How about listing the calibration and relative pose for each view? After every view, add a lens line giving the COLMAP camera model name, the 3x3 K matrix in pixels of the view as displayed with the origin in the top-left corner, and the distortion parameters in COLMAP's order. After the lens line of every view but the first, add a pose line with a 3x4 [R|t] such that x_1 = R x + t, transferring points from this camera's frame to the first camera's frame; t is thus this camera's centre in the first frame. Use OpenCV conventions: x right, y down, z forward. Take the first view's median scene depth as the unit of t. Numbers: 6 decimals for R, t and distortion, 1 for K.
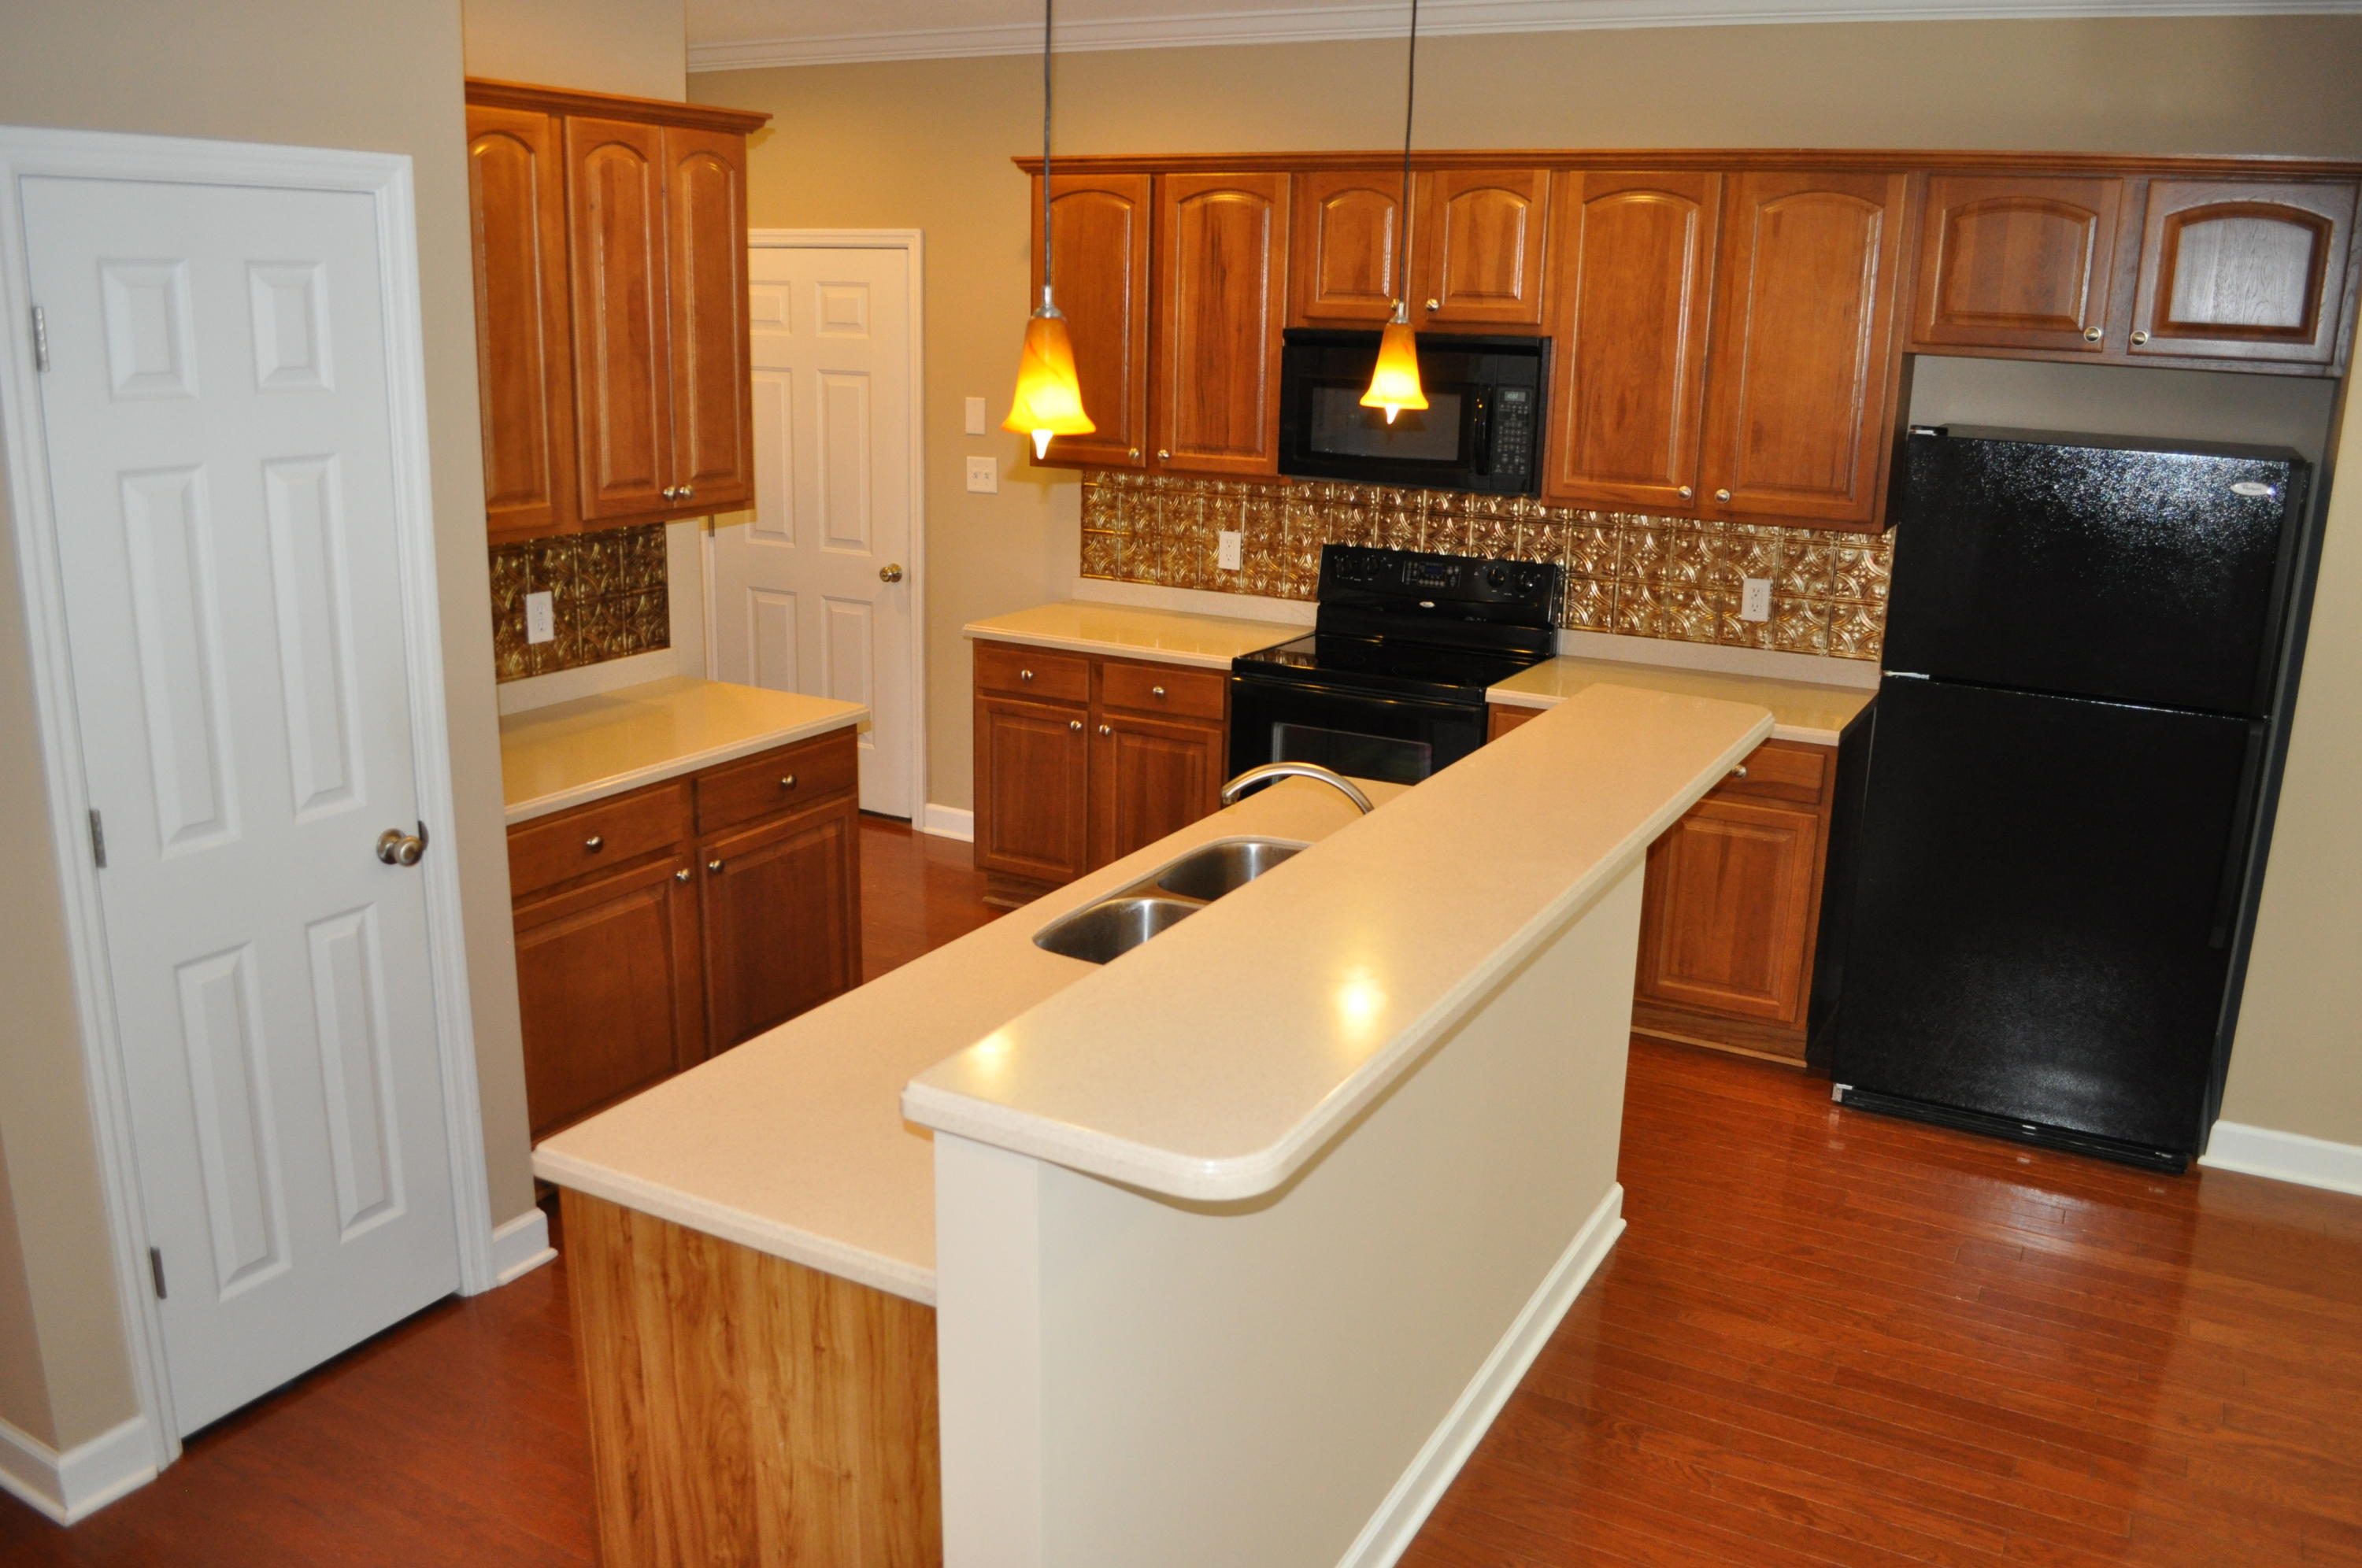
lens RADIAL K [[1859.6, 0, 1191.0], [0, 1859.6, 788.4], [0, 0, 1]] dist [-0.083565, 0.011559]
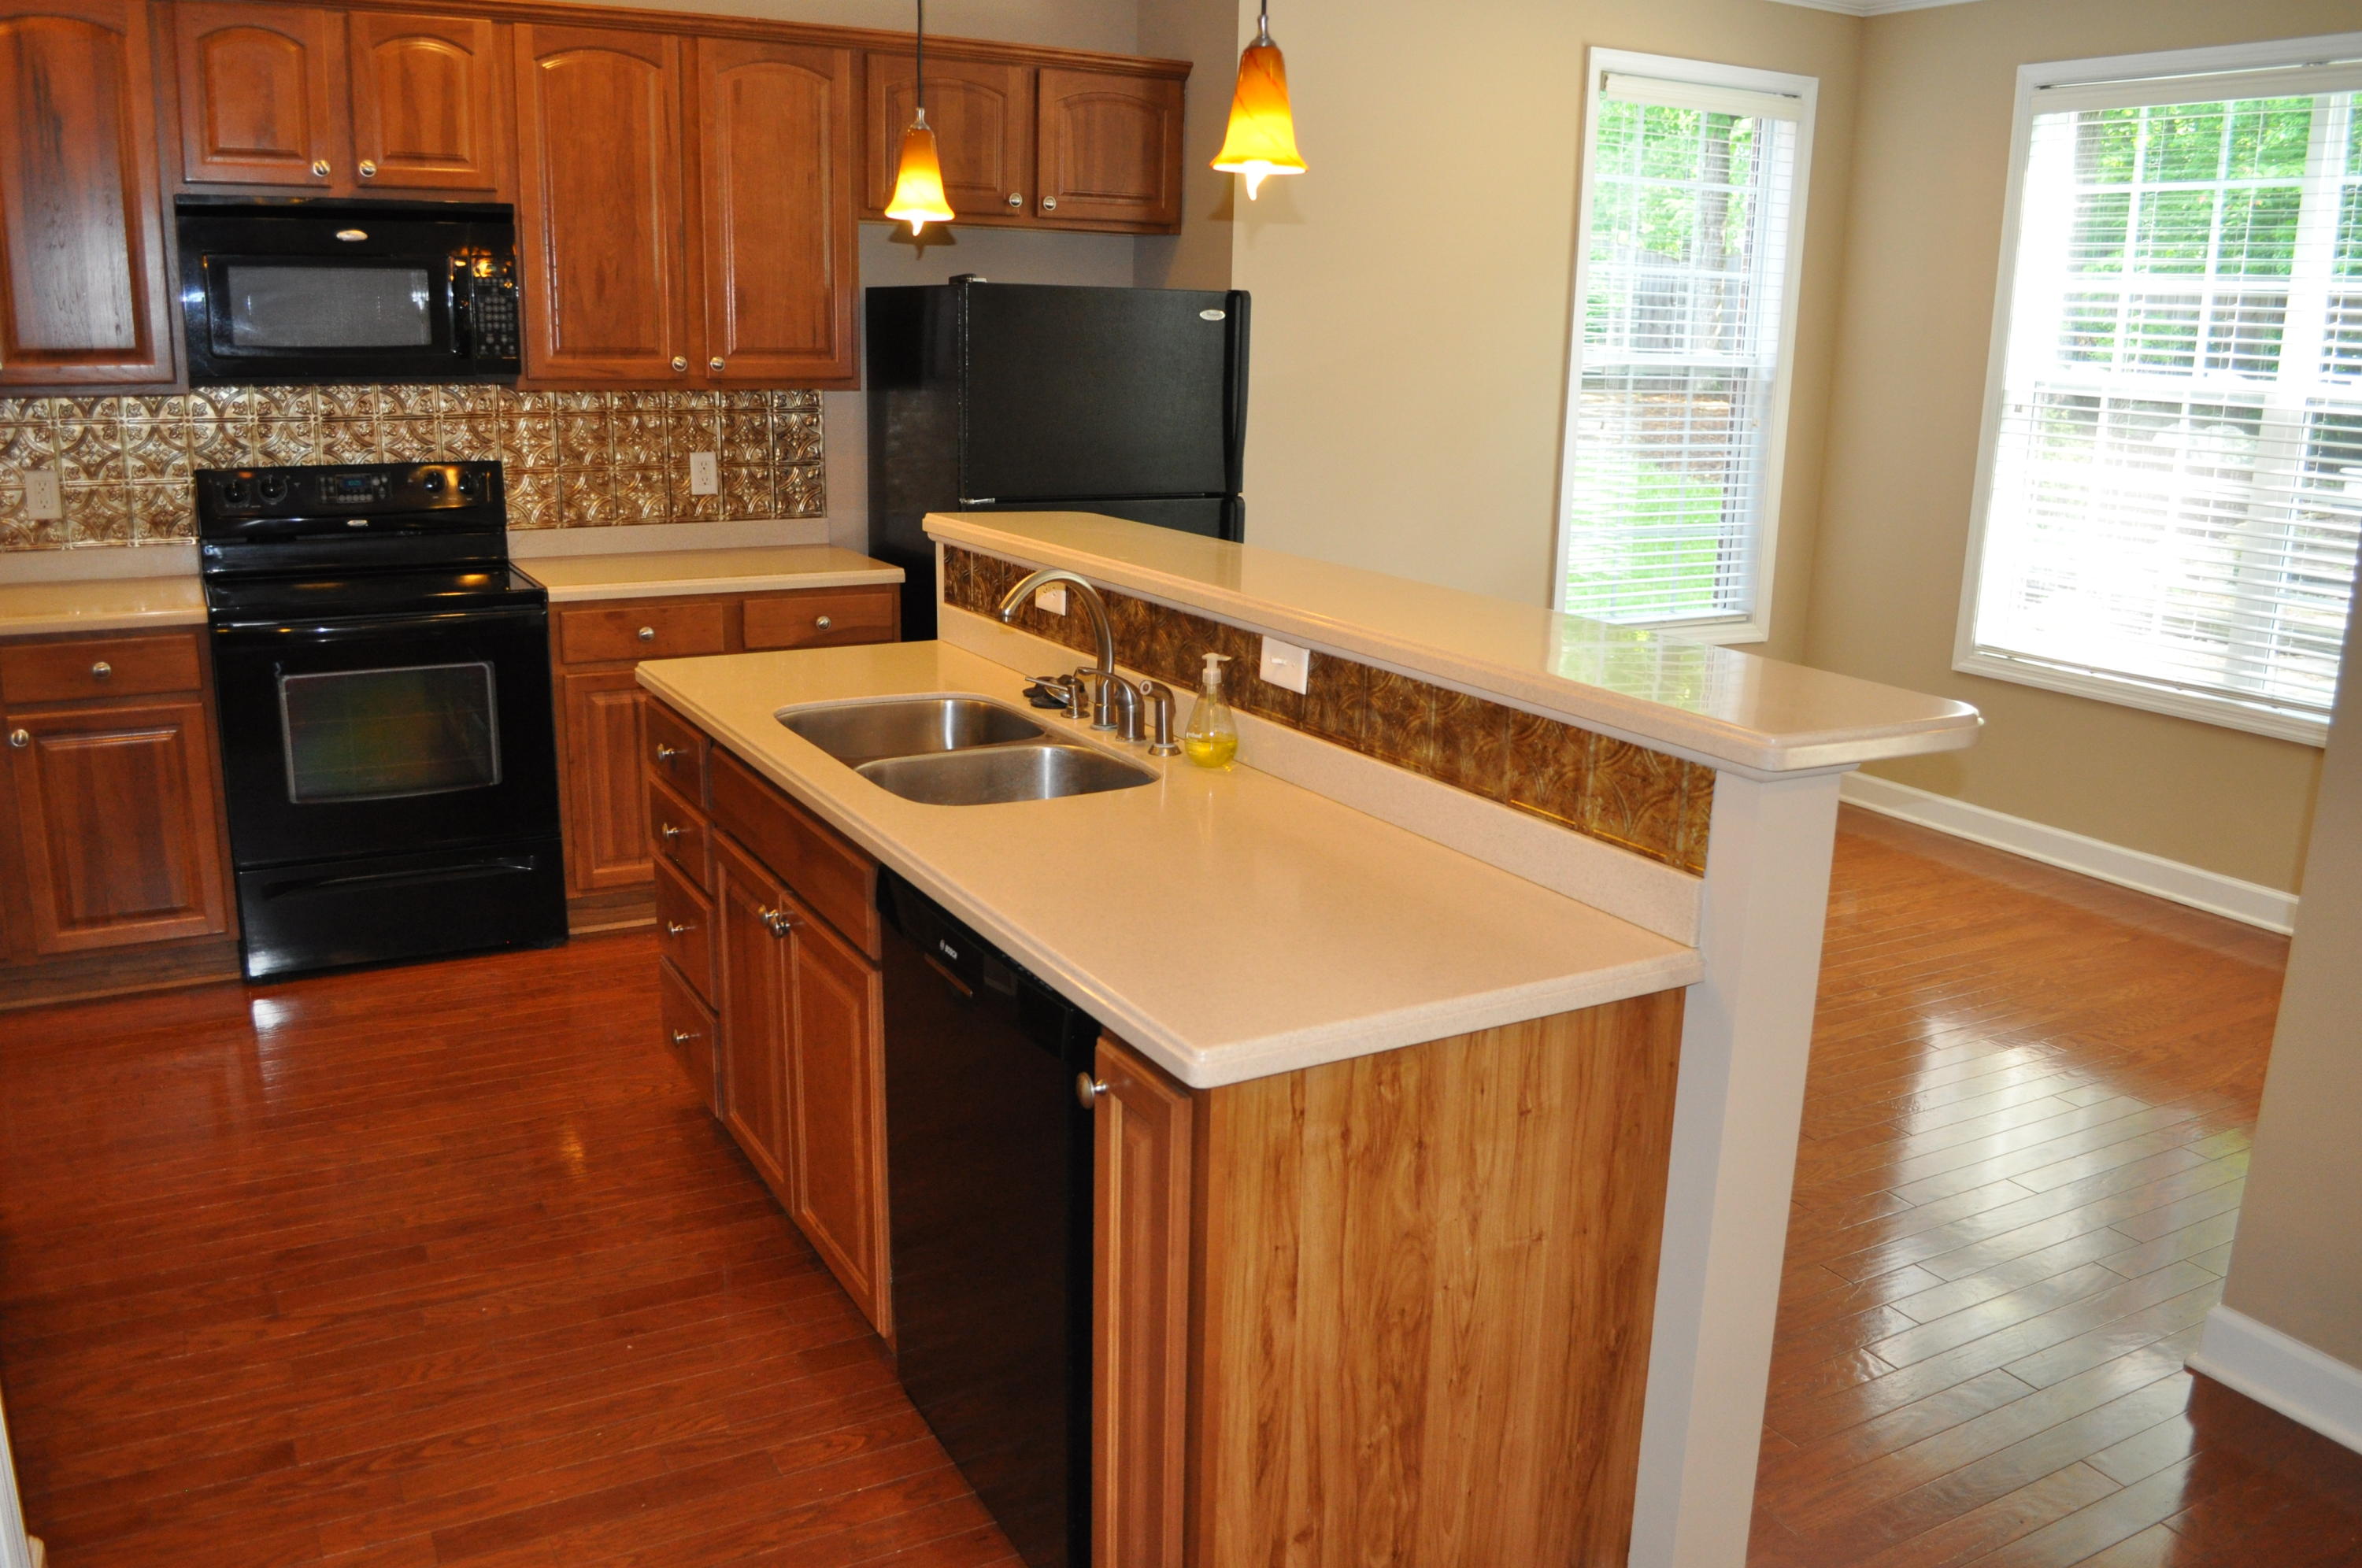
lens RADIAL K [[1859.6, 0, 1193.6], [0, 1859.6, 778.3], [0, 0, 1]] dist [-0.083565, 0.011559]
pose [[0.534344, -0.211436, 0.818395, -0.463540], [0.205053, 0.971713, 0.117164, -0.004164], [-0.820018, 0.105209, 0.562585, 0.261967]]
